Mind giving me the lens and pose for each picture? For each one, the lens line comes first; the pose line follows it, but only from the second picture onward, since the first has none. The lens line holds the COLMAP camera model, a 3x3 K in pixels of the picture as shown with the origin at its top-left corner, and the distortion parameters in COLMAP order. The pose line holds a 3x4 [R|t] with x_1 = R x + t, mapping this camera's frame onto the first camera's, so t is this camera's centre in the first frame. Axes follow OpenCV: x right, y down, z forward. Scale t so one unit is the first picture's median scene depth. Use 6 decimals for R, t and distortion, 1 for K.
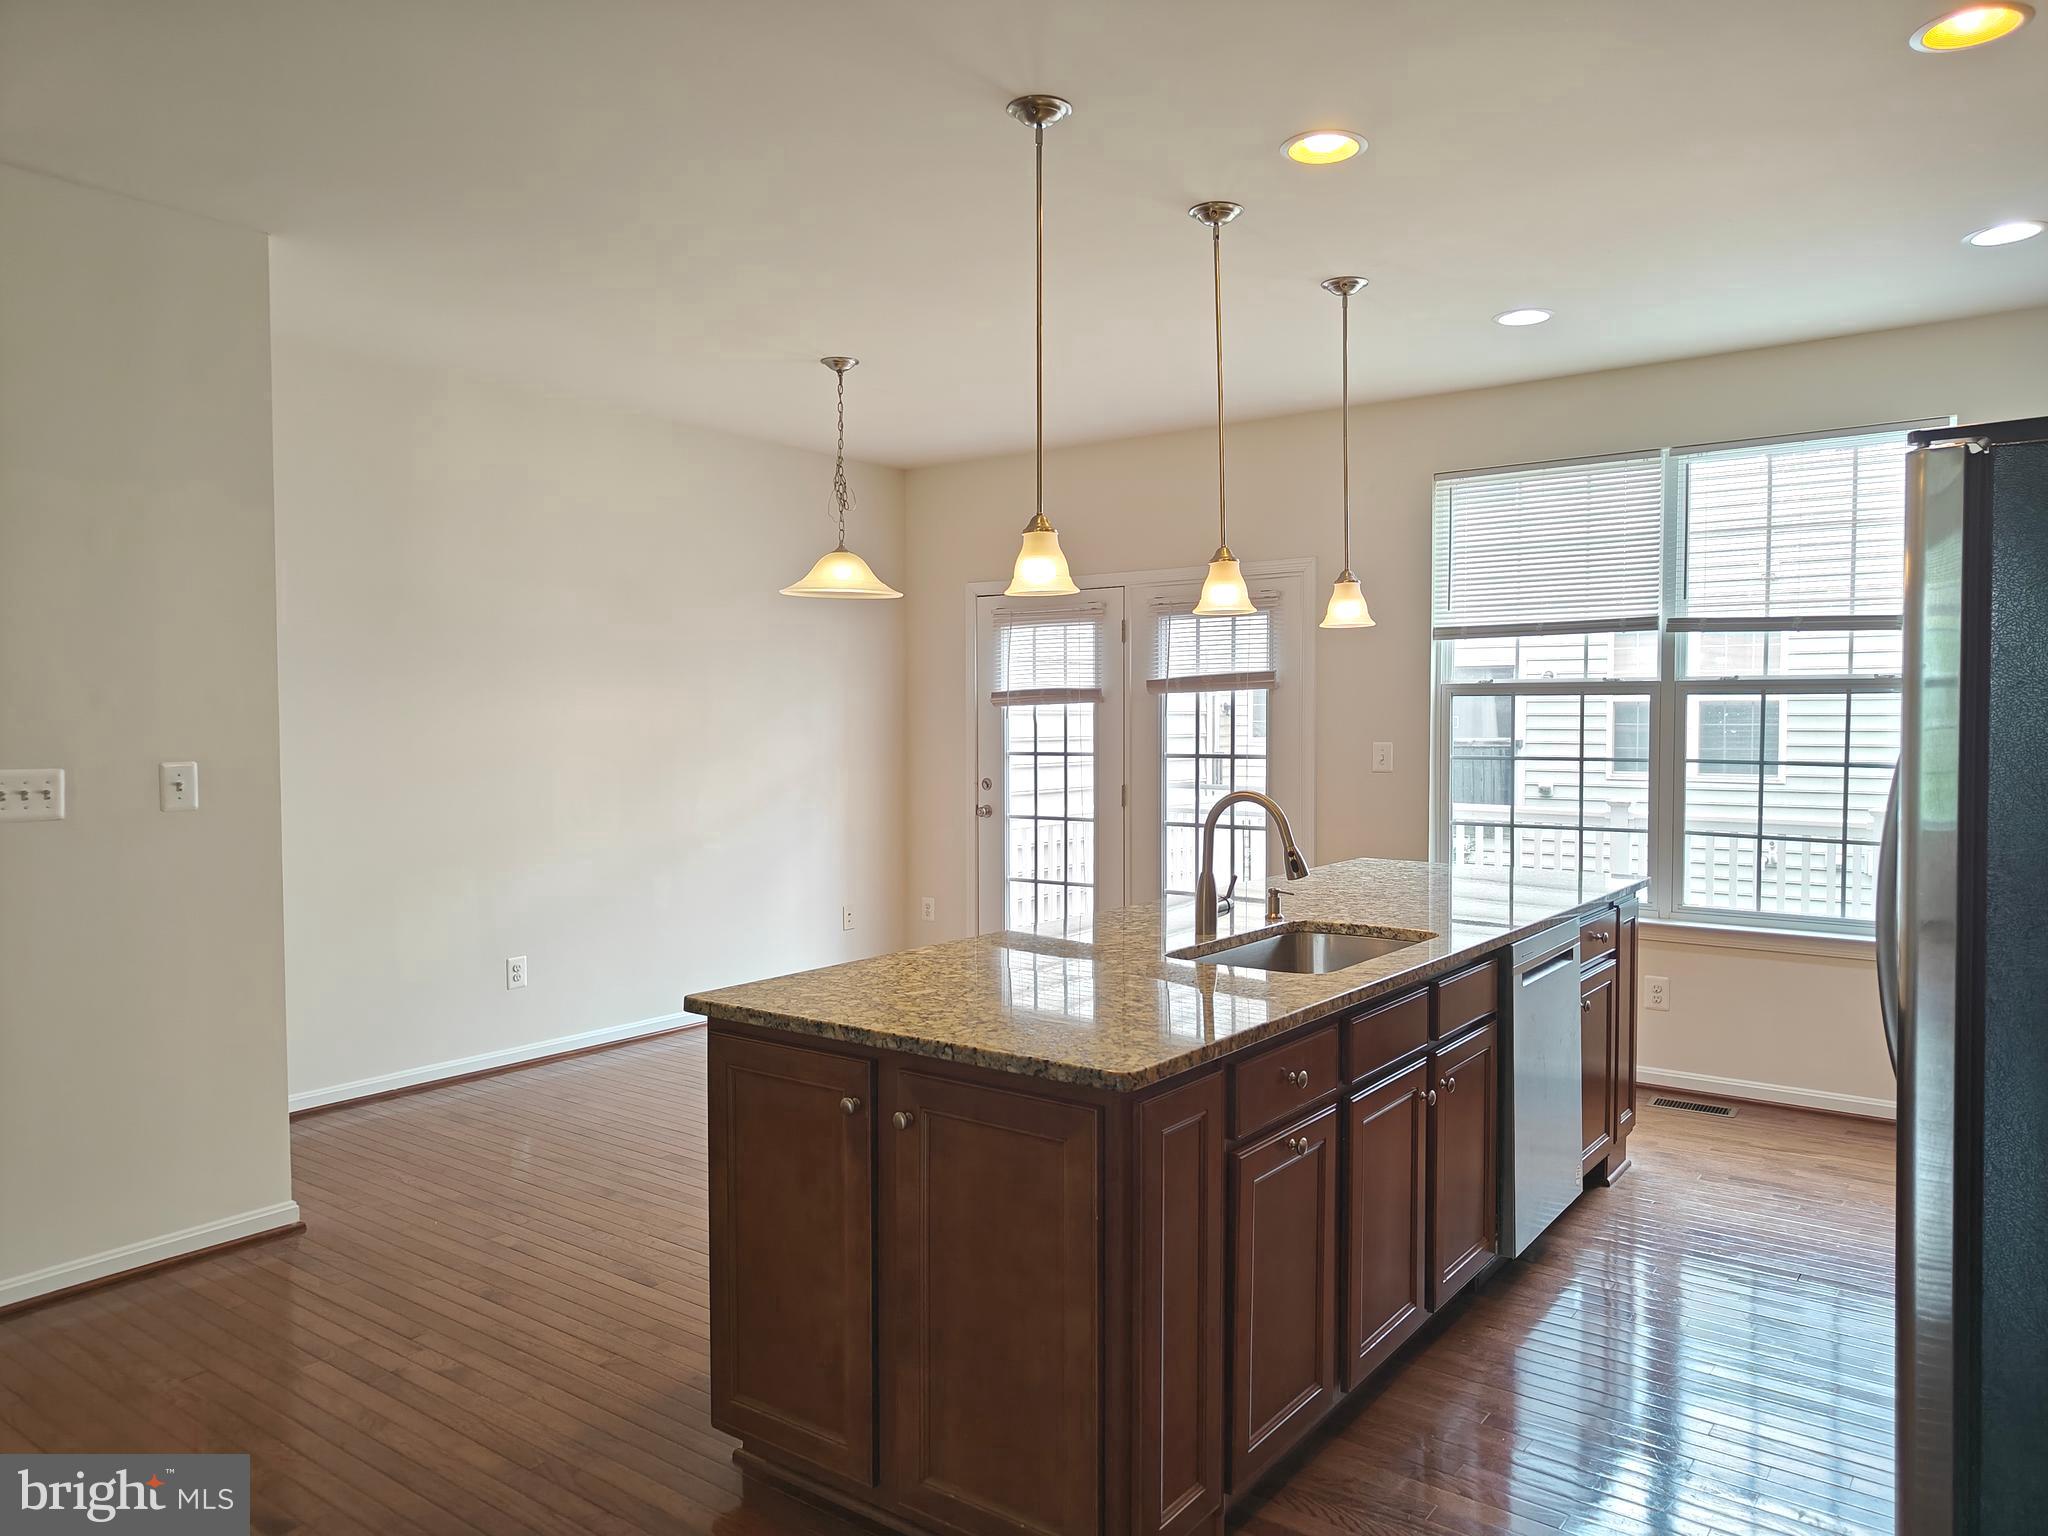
lens RADIAL K [[1425.3, 0, 1033.3], [0, 1425.3, 756.7], [0, 0, 1]] dist [0.013933, 0.005975]
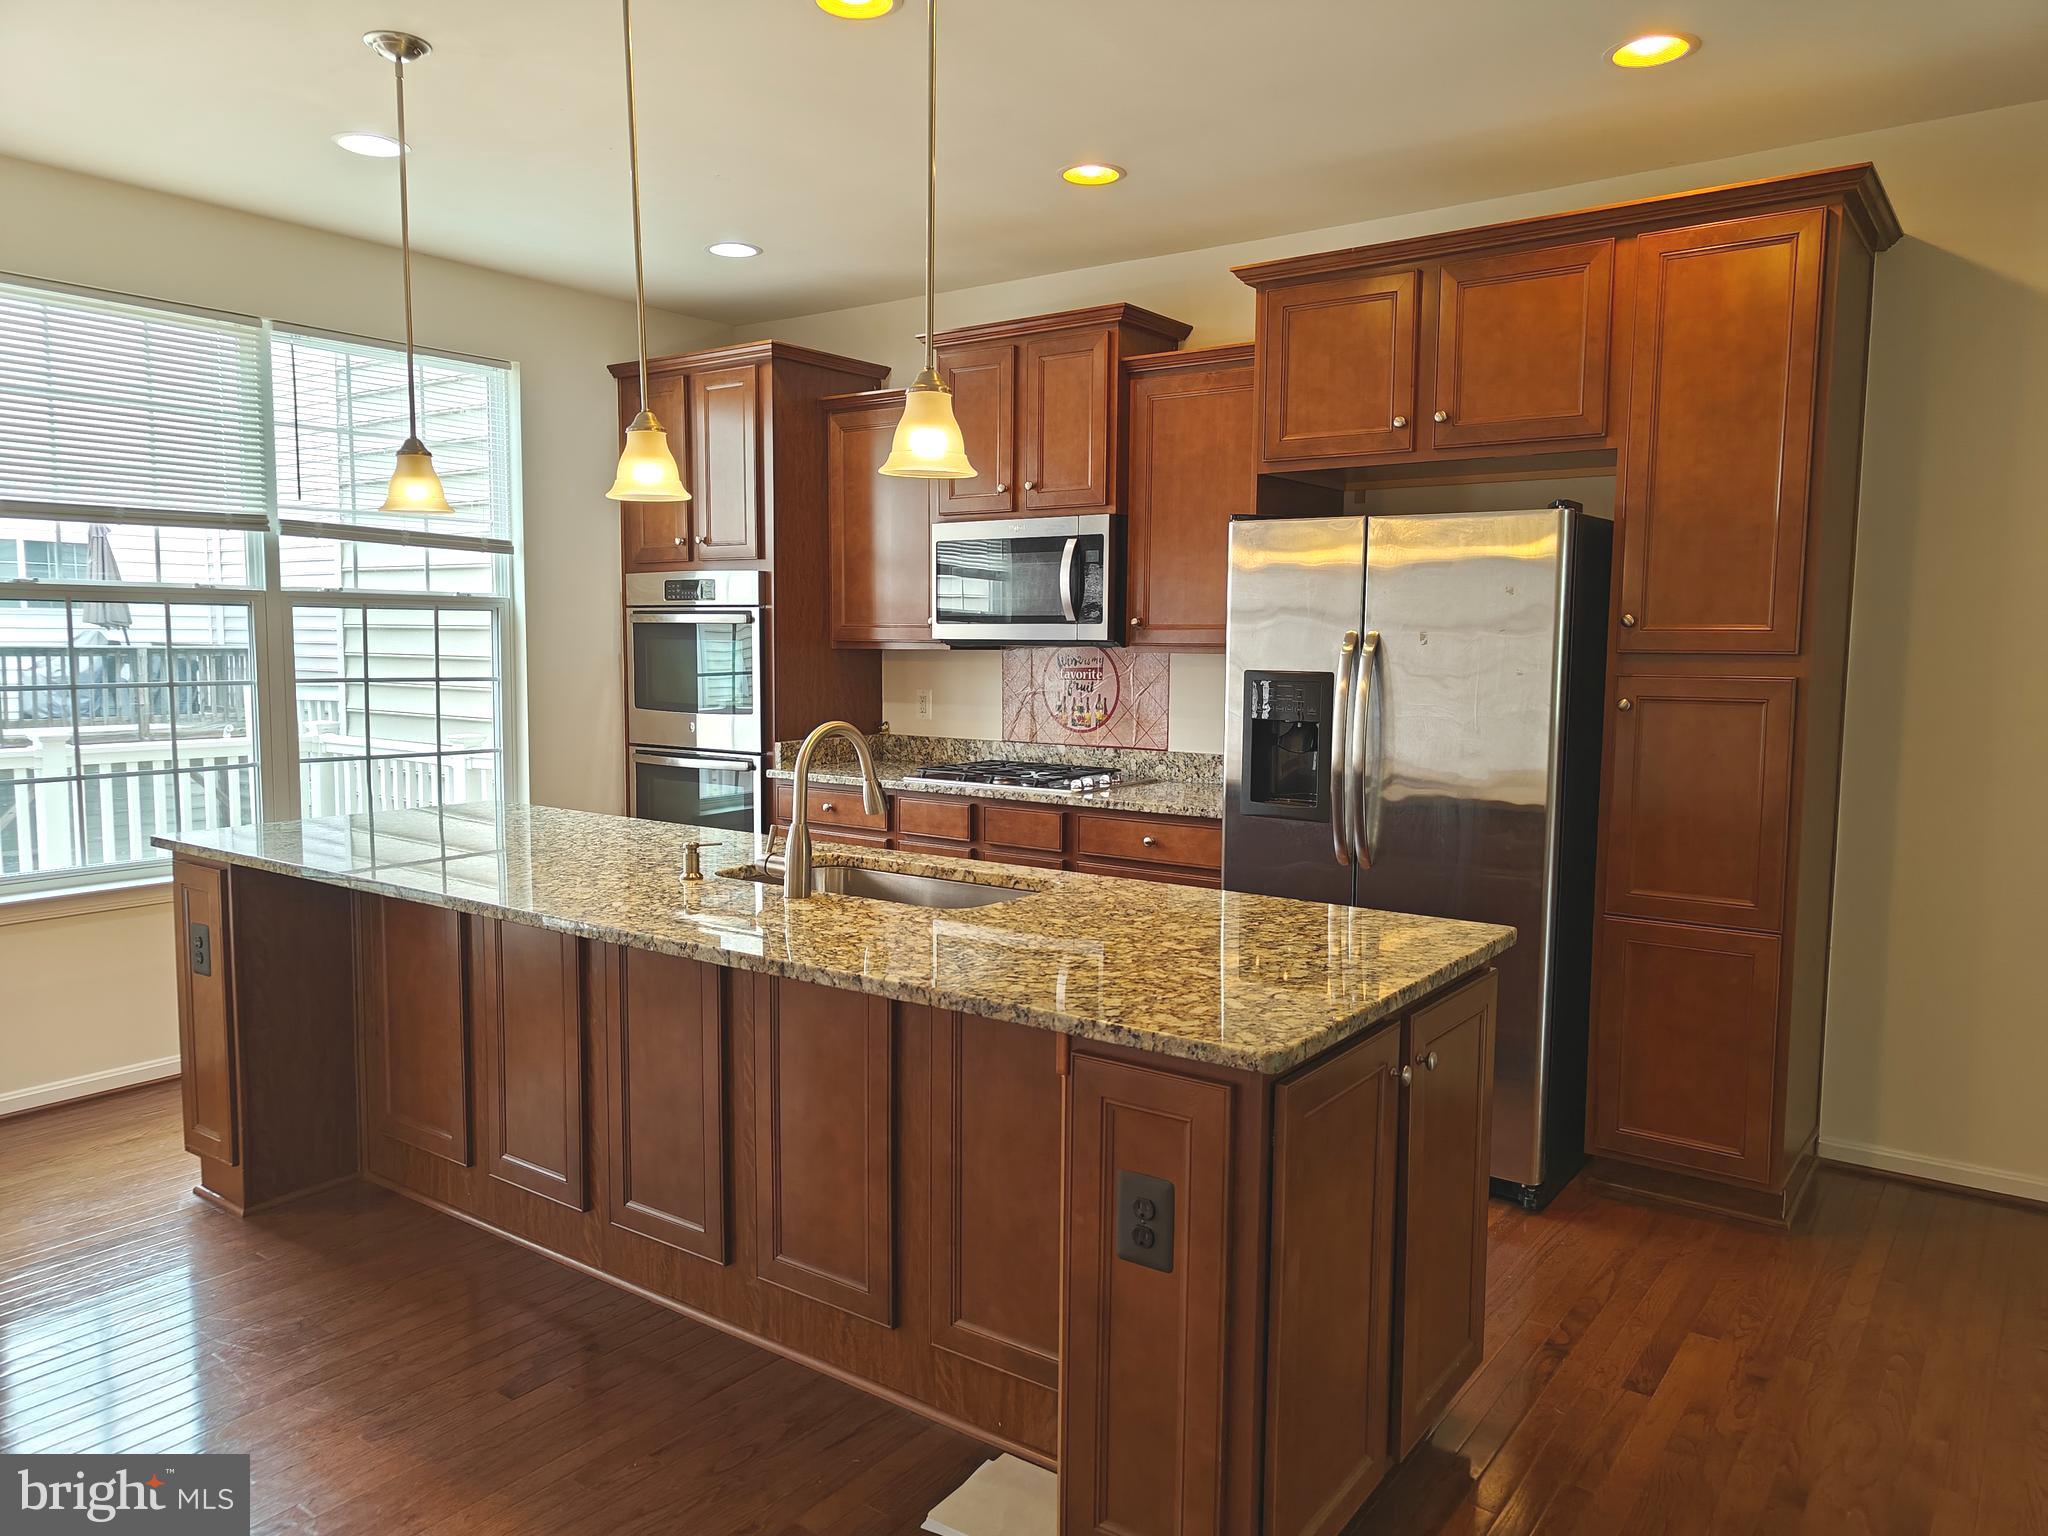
lens RADIAL K [[1425.3, 0, 1052.6], [0, 1425.3, 761.6], [0, 0, 1]] dist [0.013933, 0.005975]
pose [[-0.009049, -0.086280, 0.996230, -0.368928], [0.020654, 0.996042, 0.086452, -0.012424], [-0.999746, 0.021359, -0.007231, 0.449271]]
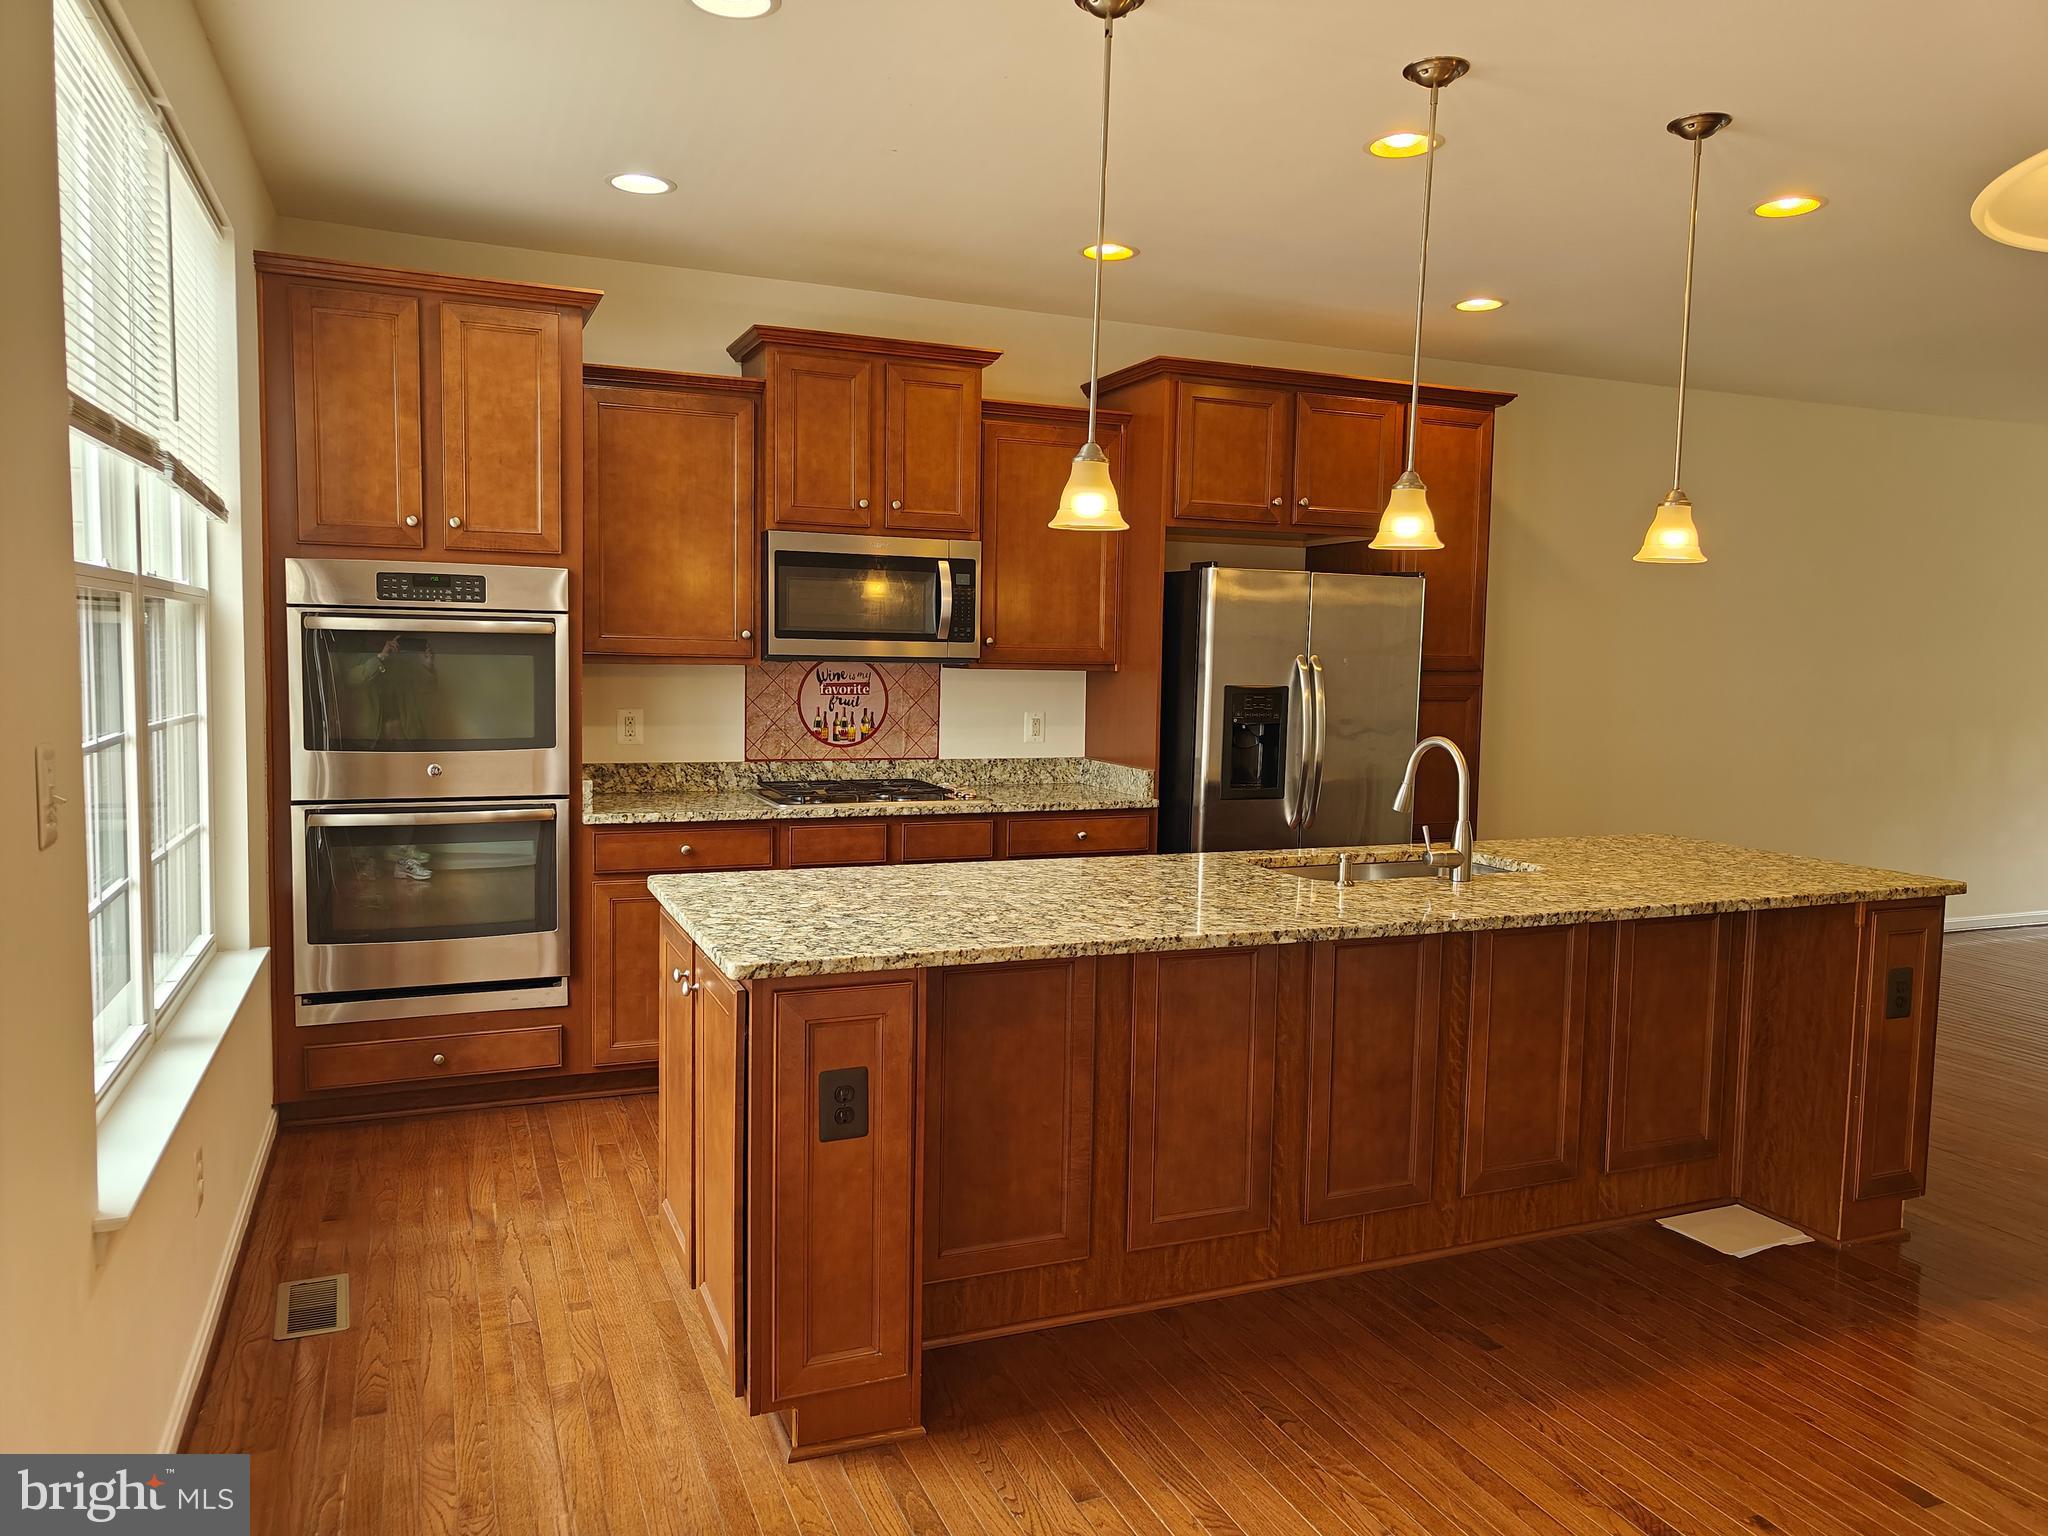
lens RADIAL K [[1425.3, 0, 1031.2], [0, 1425.3, 764.1], [0, 0, 1]] dist [0.013933, 0.005975]
pose [[-0.857071, -0.058442, 0.511872, -0.068627], [-0.004640, 0.994381, 0.105763, -0.035800], [-0.515177, 0.088271, -0.852526, 1.073430]]
